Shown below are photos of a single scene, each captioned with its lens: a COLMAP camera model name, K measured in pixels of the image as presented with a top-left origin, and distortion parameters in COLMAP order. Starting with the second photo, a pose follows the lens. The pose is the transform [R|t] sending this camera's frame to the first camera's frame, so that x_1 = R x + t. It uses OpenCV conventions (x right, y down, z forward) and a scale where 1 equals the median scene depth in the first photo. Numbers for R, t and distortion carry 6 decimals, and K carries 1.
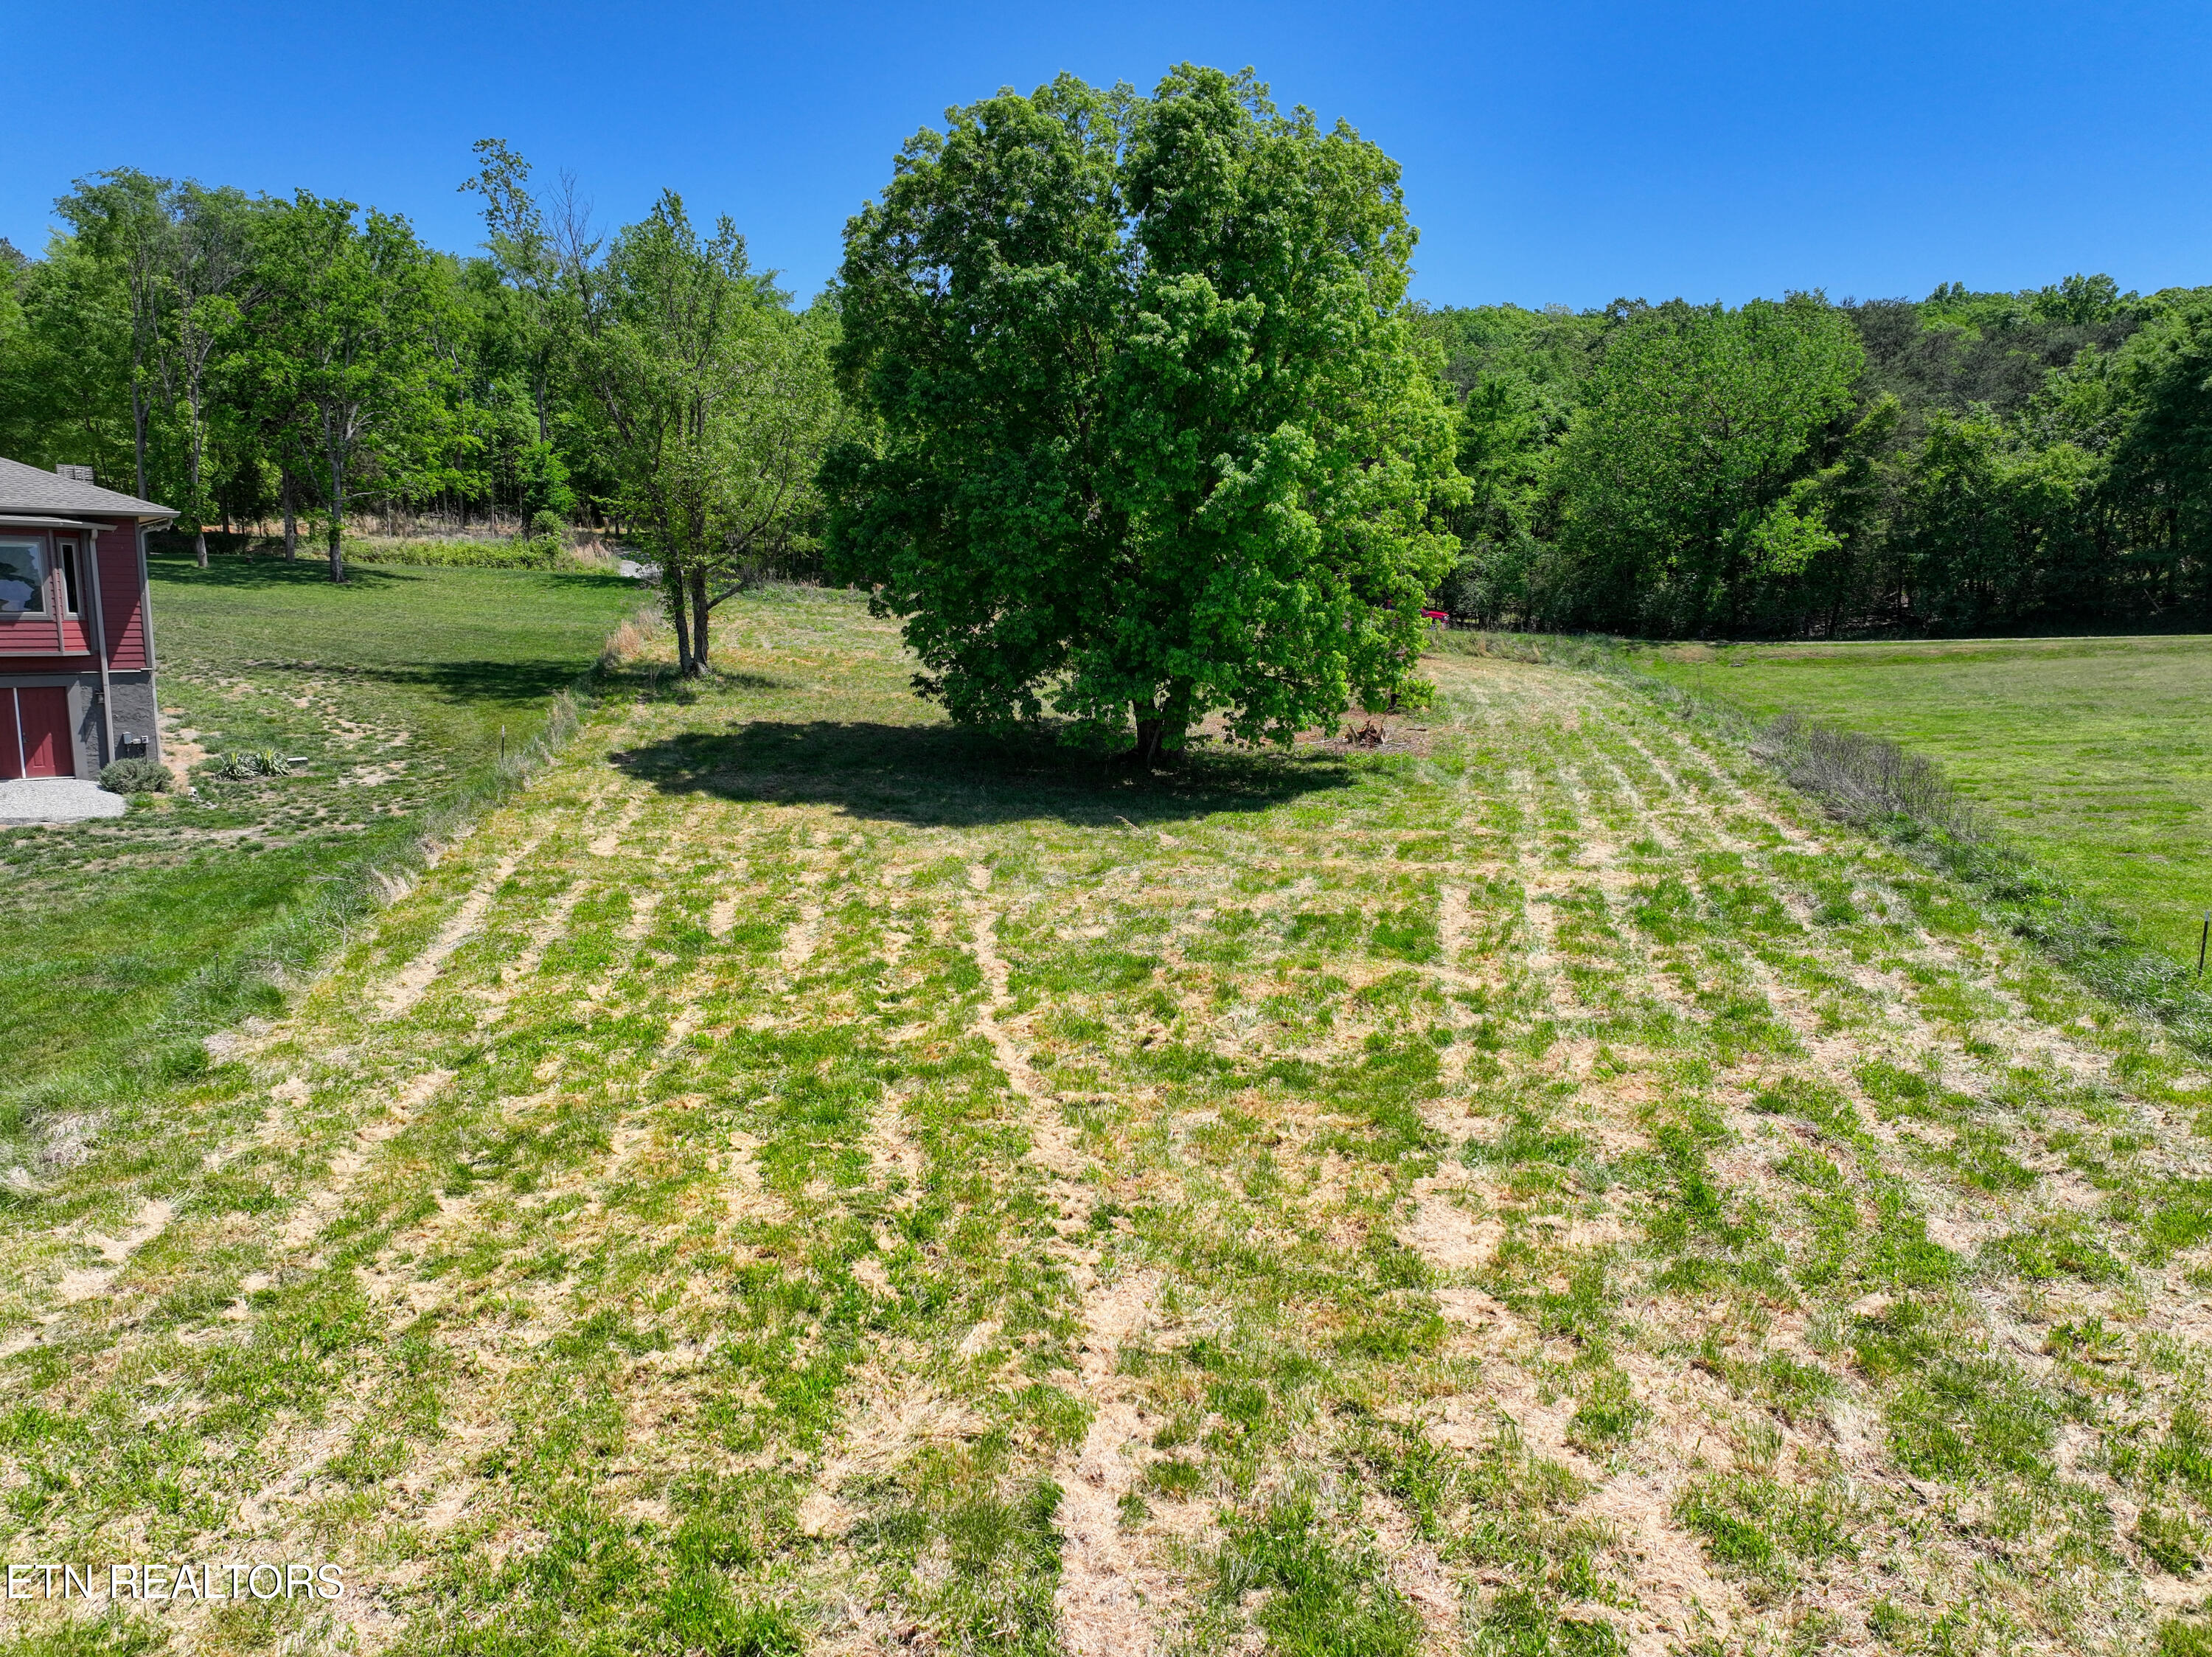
lens RADIAL K [[1547.3, 0, 1103.7], [0, 1547.3, 831.9], [0, 0, 1]] dist [-0.006504, 0.017465]
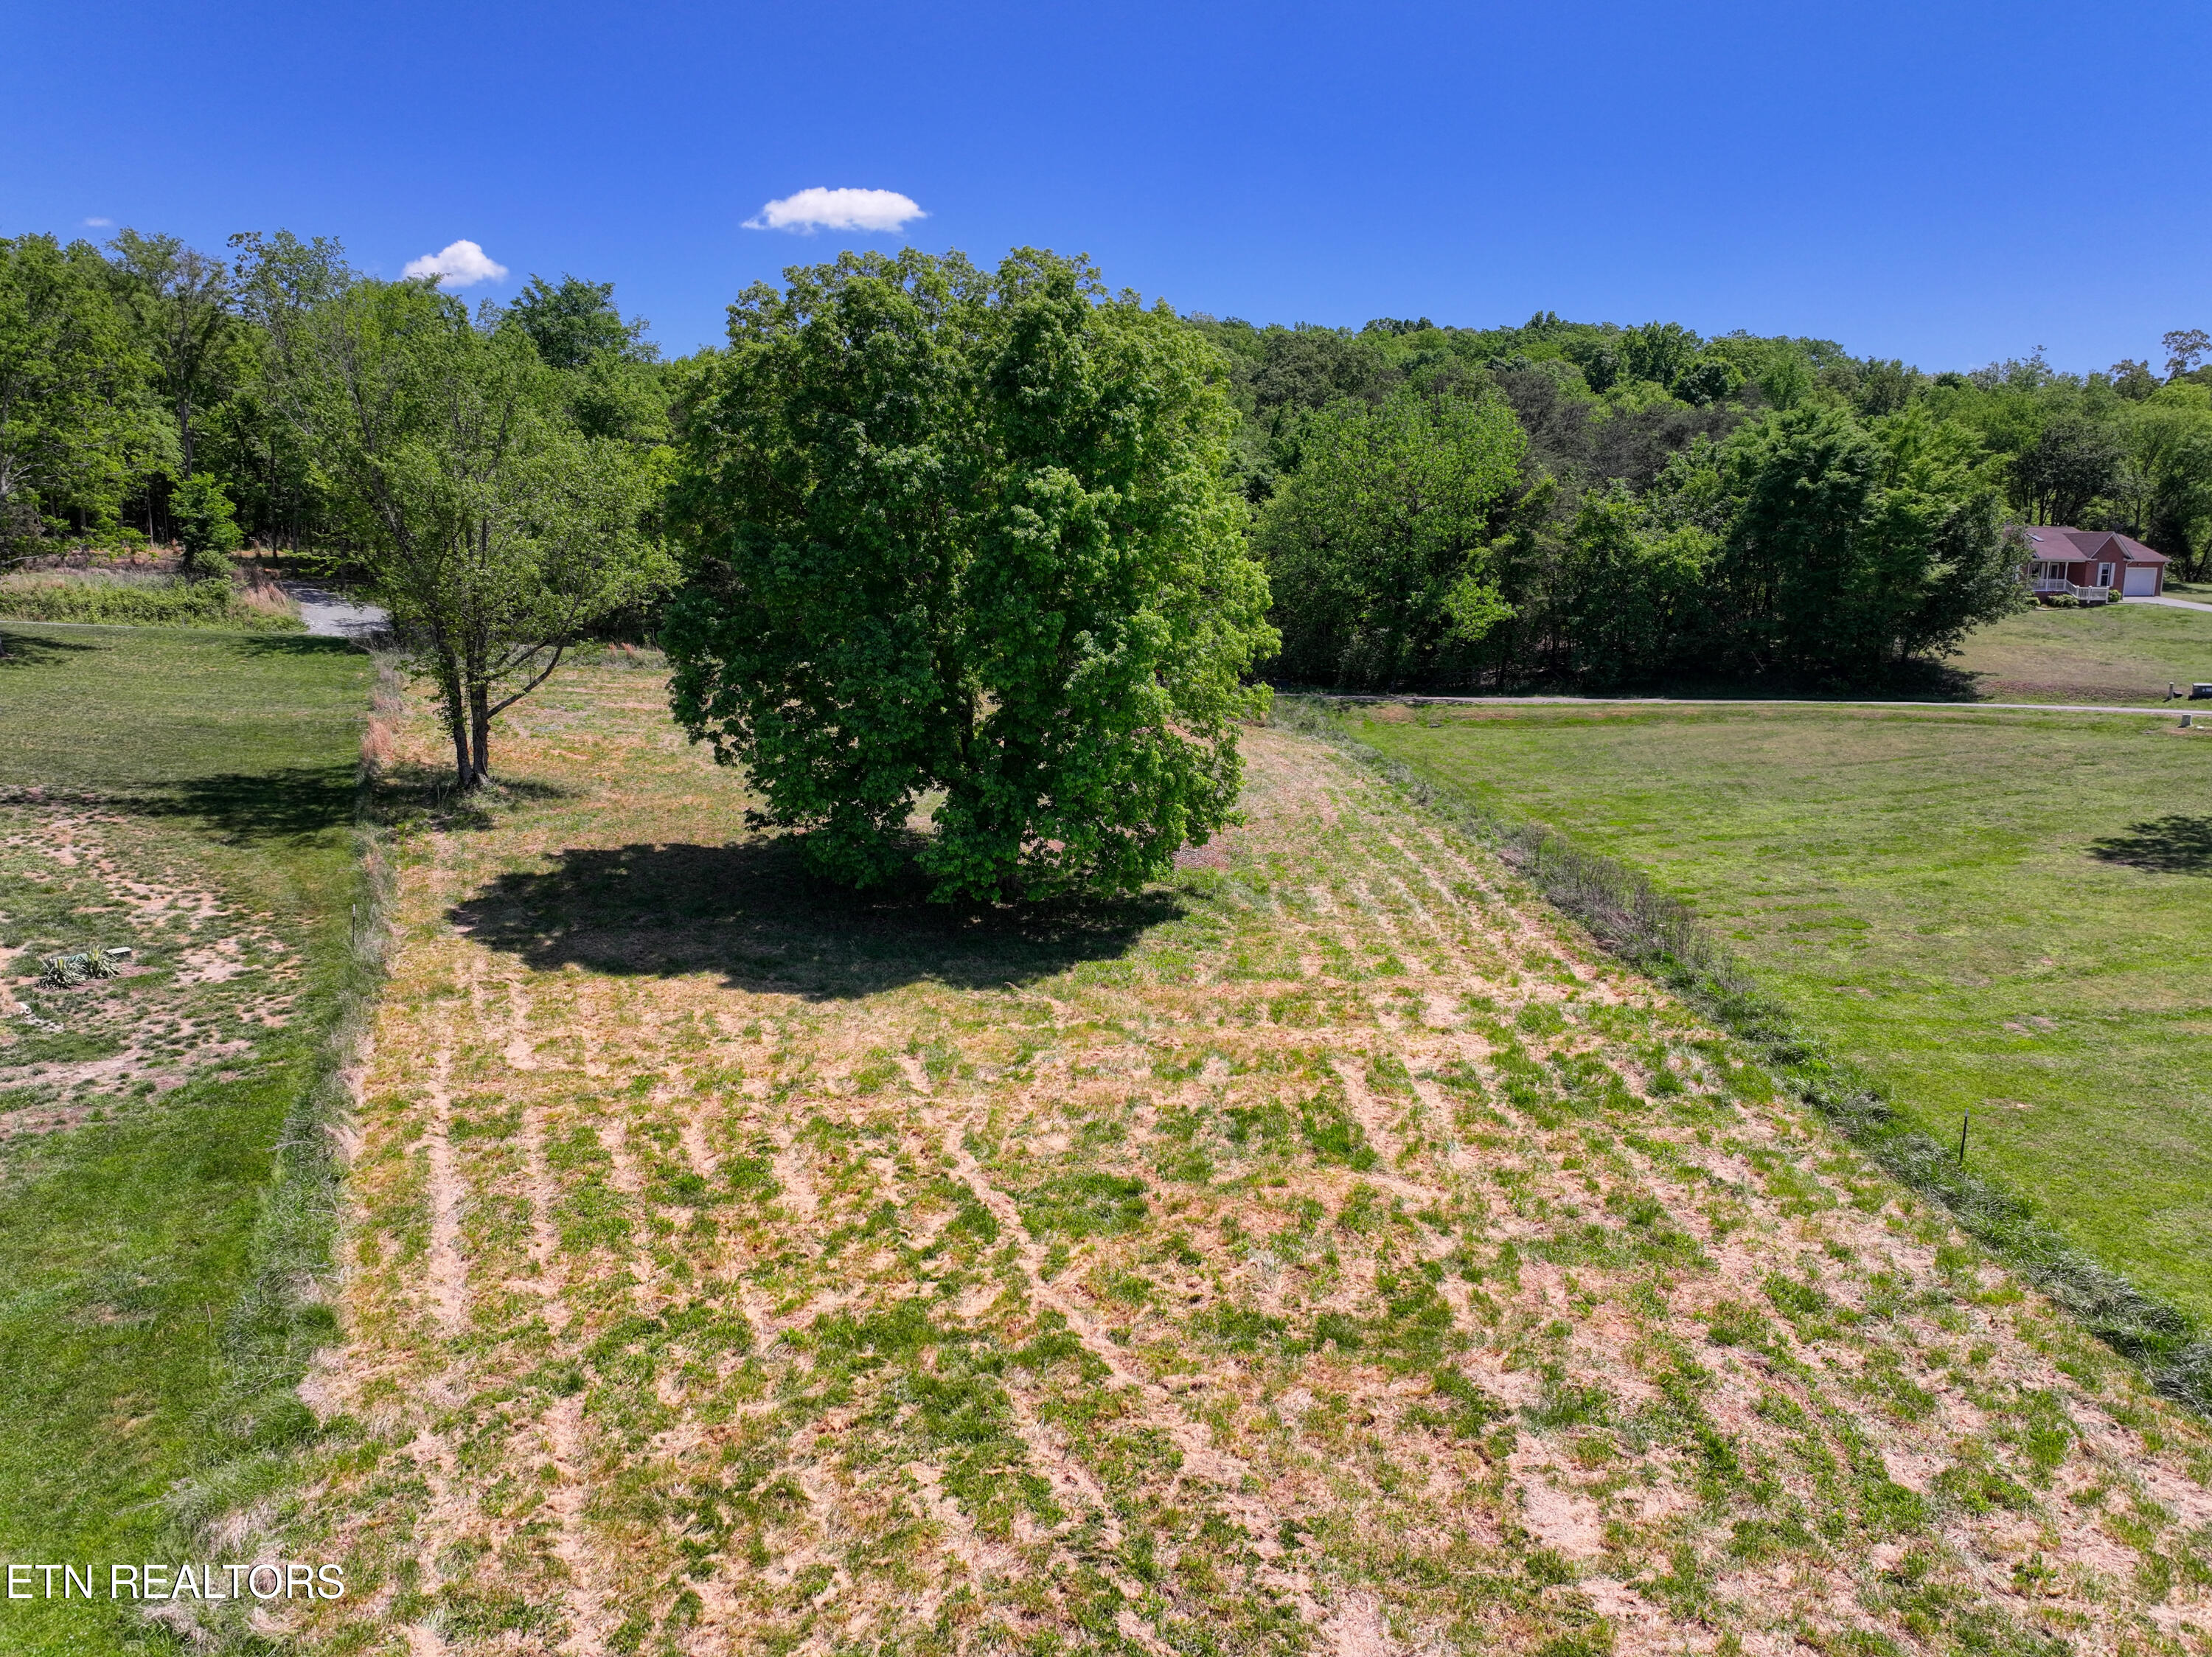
lens RADIAL K [[1547.3, 0, 1115.4], [0, 1547.3, 833.0], [0, 0, 1]] dist [-0.006504, 0.017465]
pose [[0.972863, -0.025733, 0.229948, -0.153456], [0.022497, 0.999608, 0.016684, -0.123959], [-0.230287, -0.011058, 0.973060, -0.049662]]
